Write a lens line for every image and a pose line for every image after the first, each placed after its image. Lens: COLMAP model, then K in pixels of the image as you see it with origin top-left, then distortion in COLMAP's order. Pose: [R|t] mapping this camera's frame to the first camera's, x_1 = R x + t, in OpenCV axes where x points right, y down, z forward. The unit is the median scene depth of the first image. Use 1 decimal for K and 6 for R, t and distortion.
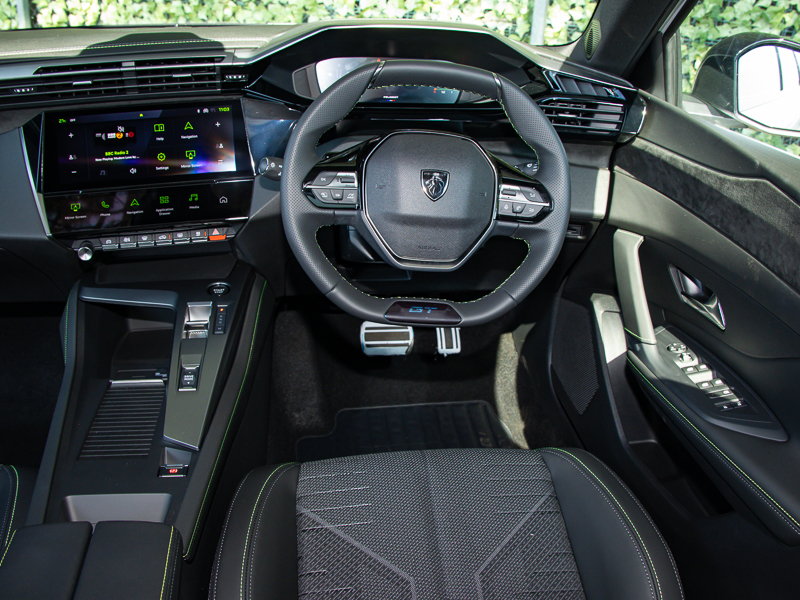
lens RADIAL K [[608.2, 0, 400.1], [0, 608.2, 312.1], [0, 0, 1]] dist [-0.129993, 0.043749]
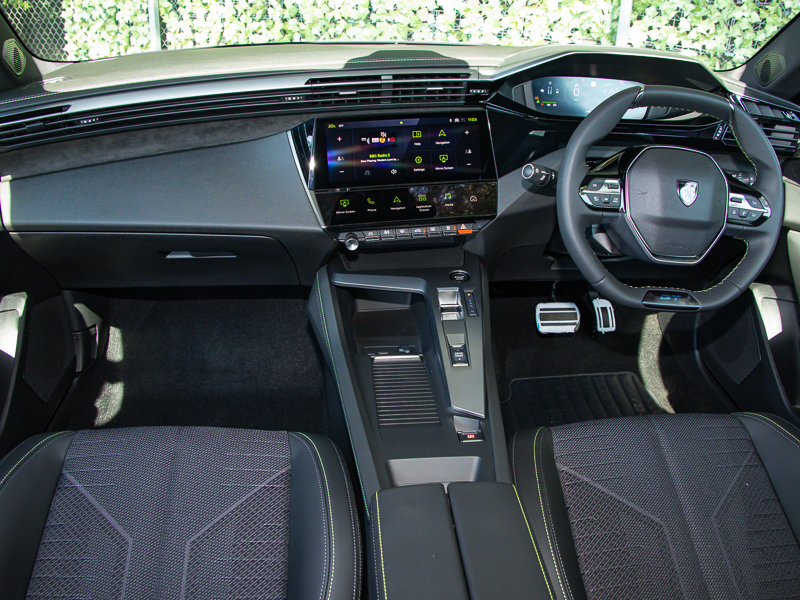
lens RADIAL K [[532.1, 0, 400.0], [0, 532.1, 300.0], [0, 0, 1]] dist [-0.141323, 0.032191]
pose [[0.999092, 0.008279, -0.041785, -0.394790], [-0.007425, 0.999761, 0.020564, -0.013868], [0.041946, -0.020235, 0.998915, -0.017593]]
